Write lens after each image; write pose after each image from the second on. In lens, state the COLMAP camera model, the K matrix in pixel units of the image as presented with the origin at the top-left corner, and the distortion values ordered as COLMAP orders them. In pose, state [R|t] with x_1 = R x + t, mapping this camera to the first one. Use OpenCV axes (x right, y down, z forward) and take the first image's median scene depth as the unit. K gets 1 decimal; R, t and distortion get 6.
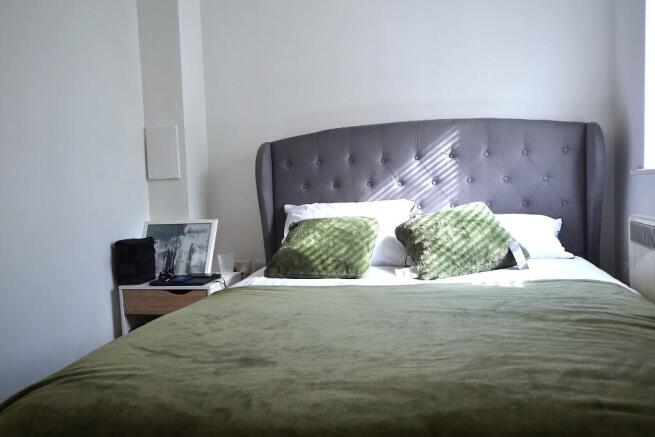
lens RADIAL K [[567.1, 0, 327.5], [0, 567.1, 218.5], [0, 0, 1]] dist [-0.012281, 0.005083]
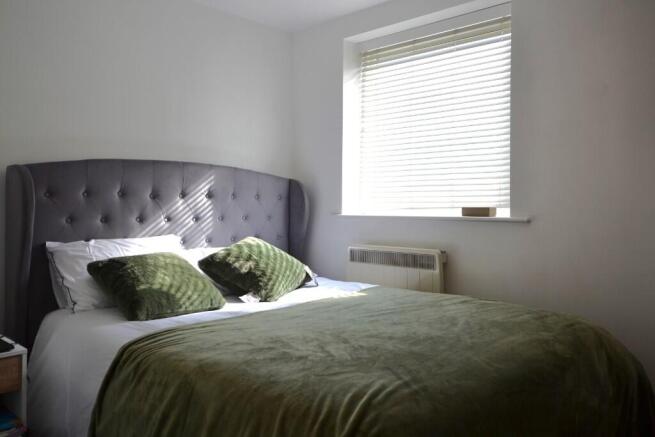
lens RADIAL K [[567.1, 0, 327.5], [0, 567.1, 218.5], [0, 0, 1]] dist [-0.012281, 0.005083]
pose [[0.455320, 0.027107, 0.889915, -0.667063], [0.035350, 0.998198, -0.048492, -0.004320], [-0.889626, 0.053538, 0.453541, 0.277868]]
